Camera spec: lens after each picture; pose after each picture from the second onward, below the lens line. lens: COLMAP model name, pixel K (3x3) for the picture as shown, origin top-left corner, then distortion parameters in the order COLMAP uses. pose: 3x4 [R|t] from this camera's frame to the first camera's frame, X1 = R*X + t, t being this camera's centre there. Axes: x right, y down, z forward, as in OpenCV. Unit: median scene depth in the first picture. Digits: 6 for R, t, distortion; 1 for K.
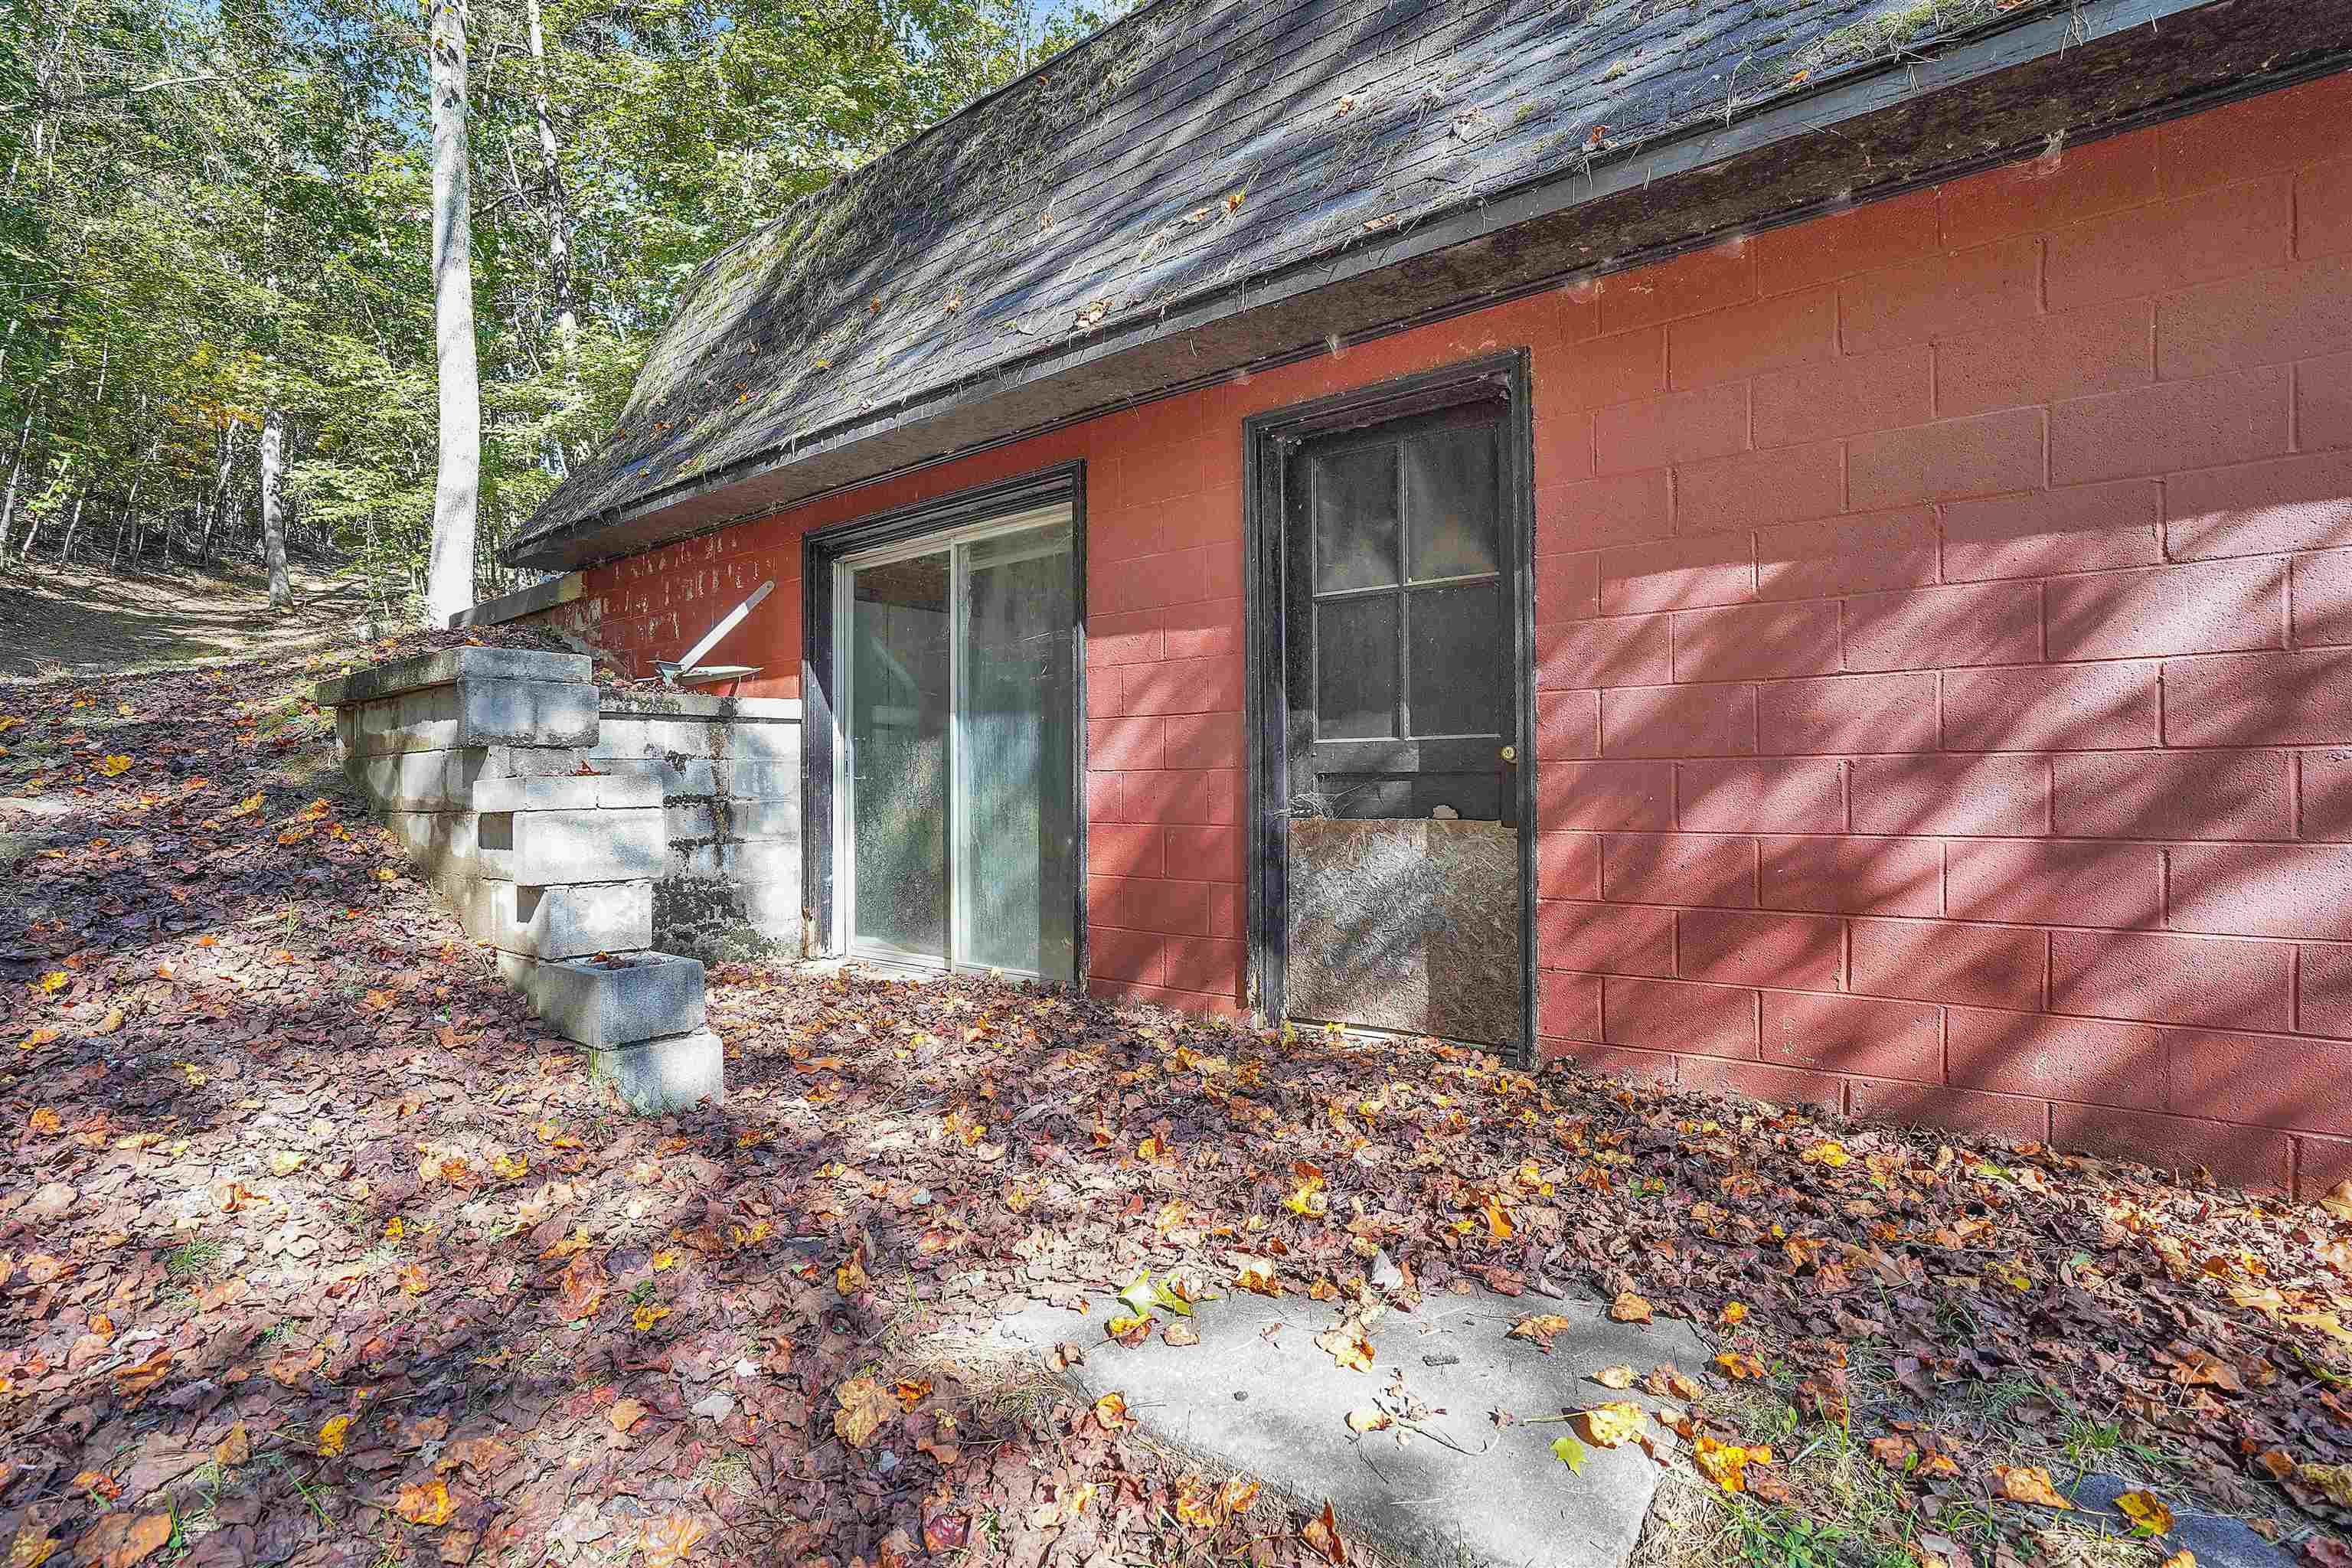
lens RADIAL K [[1096.3, 0, 1222.3], [0, 1096.3, 784.8], [0, 0, 1]] dist [-0.052207, 0.000662]
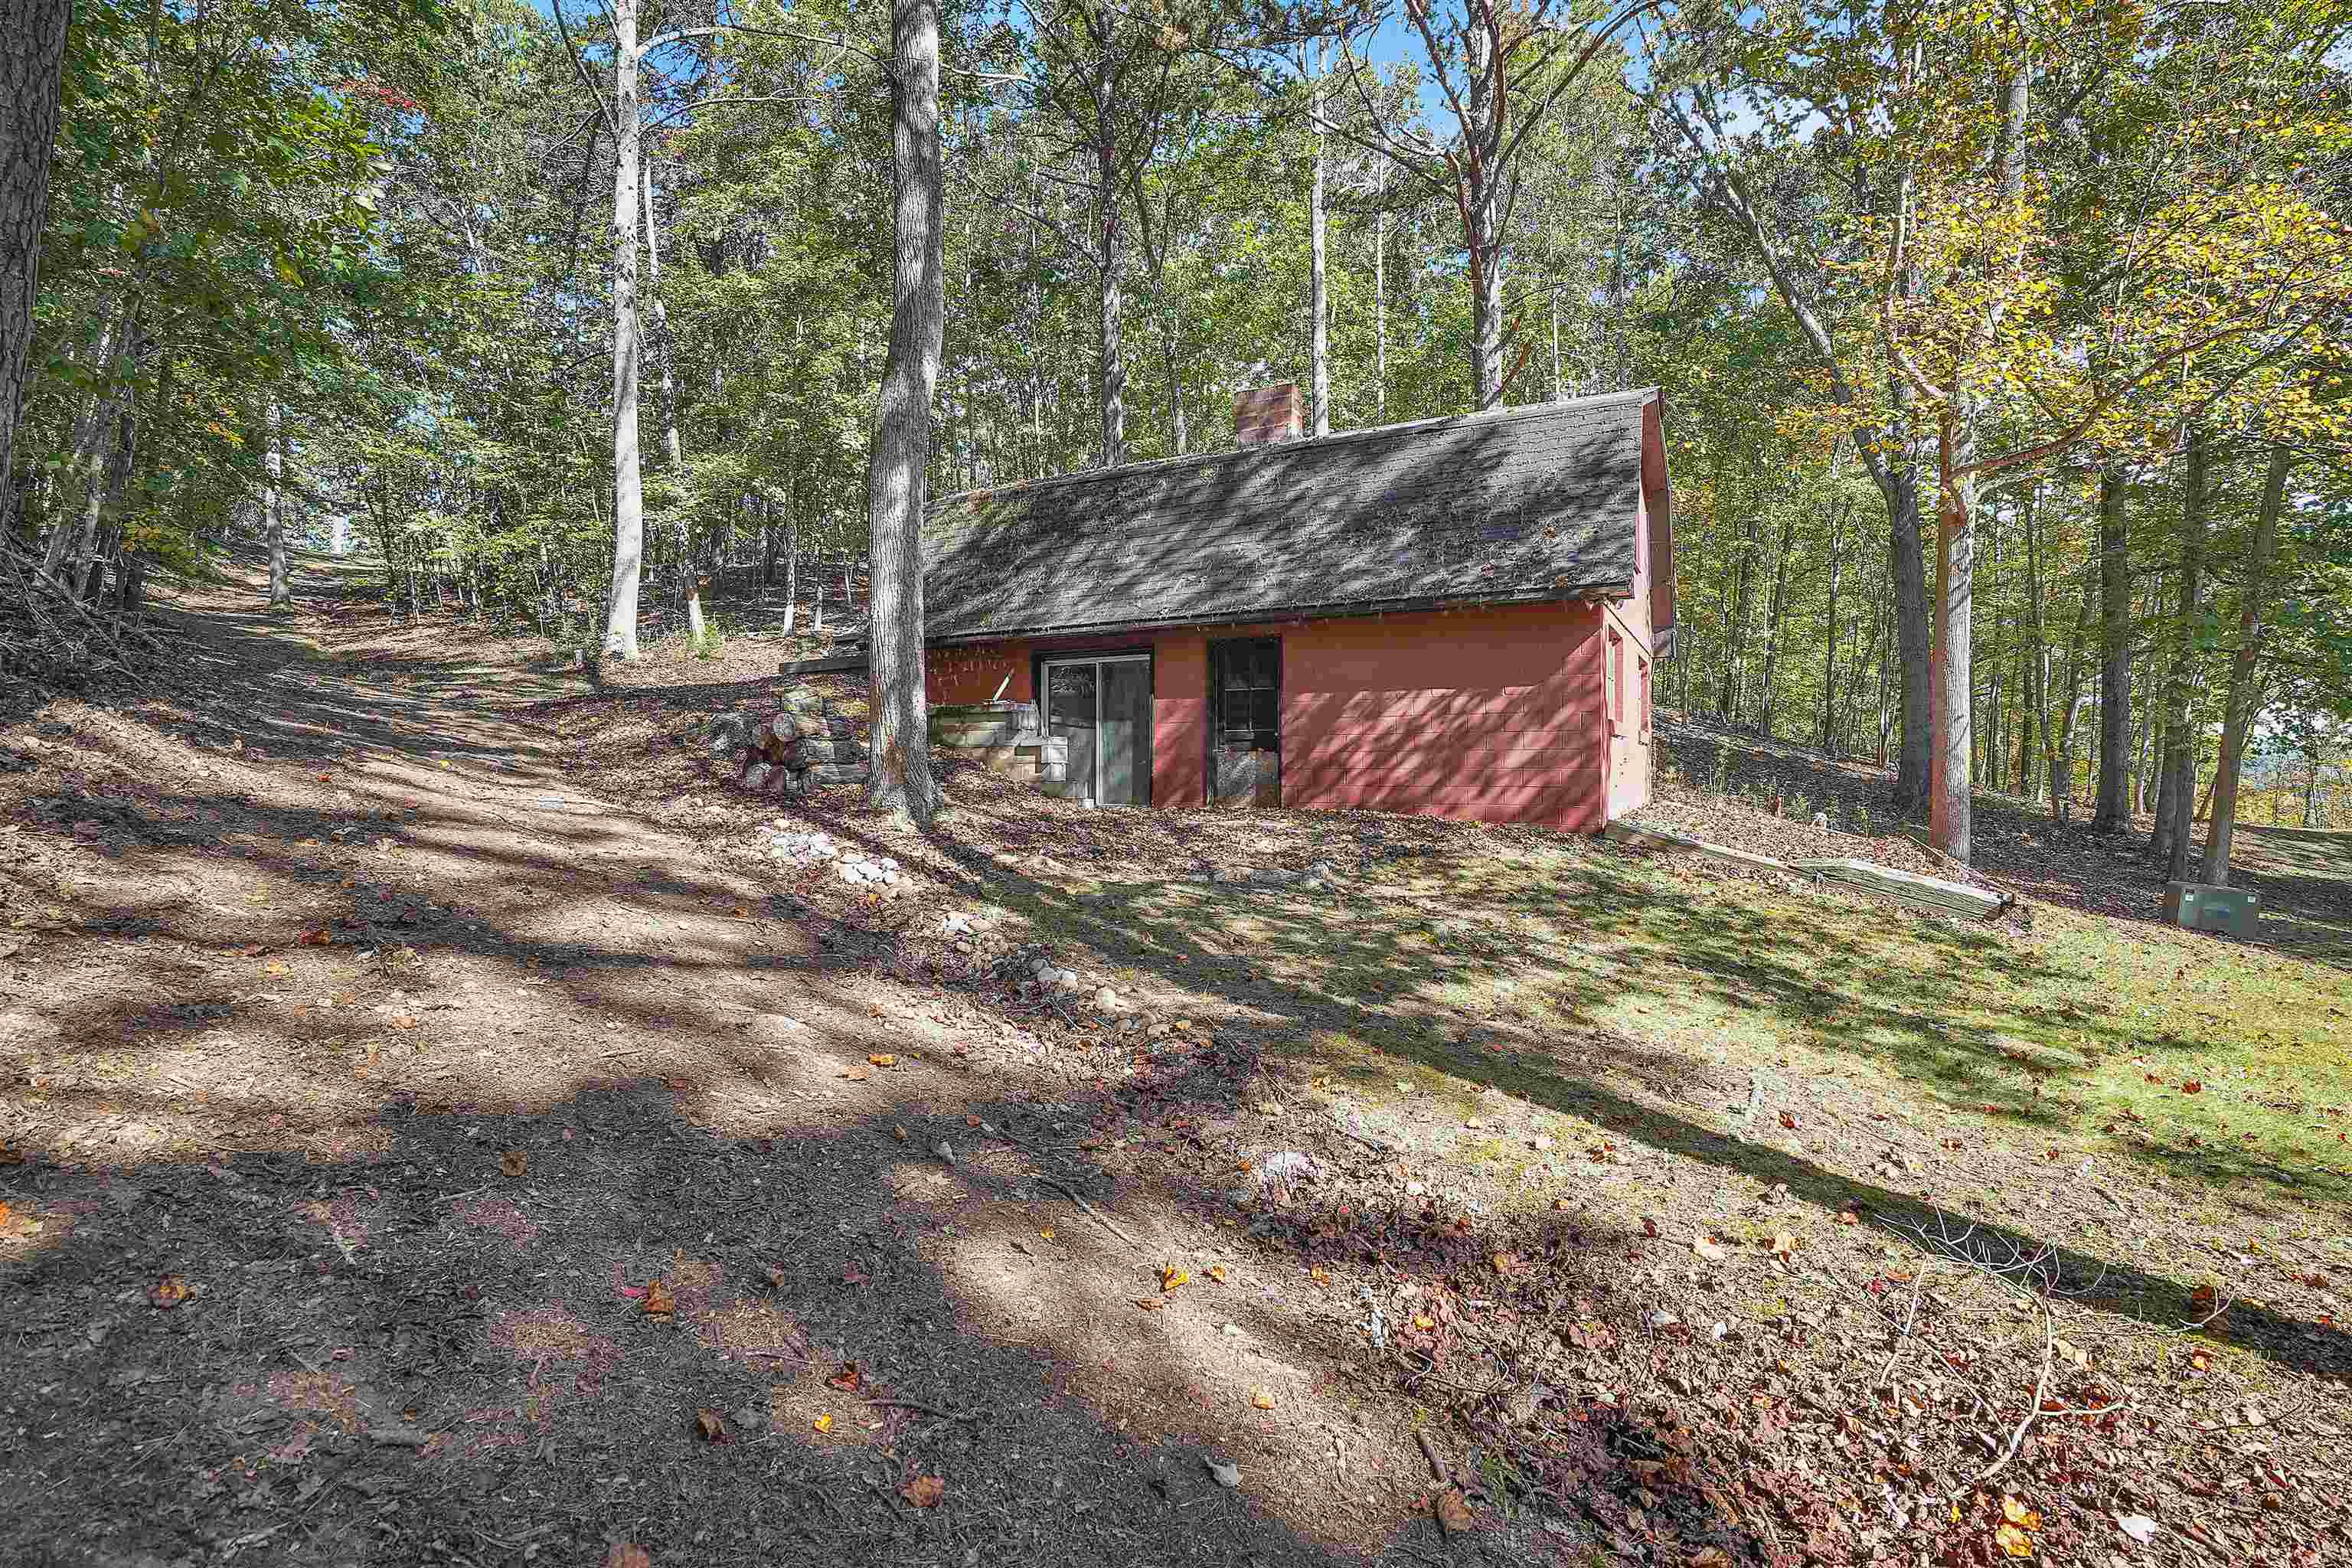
lens RADIAL K [[1096.3, 0, 1222.3], [0, 1096.3, 784.8], [0, 0, 1]] dist [-0.052207, 0.000662]
pose [[0.982292, -0.003284, 0.187328, -0.619785], [-0.002076, 0.999594, 0.028408, 0.036317], [-0.187345, -0.028294, 0.981887, -2.649115]]
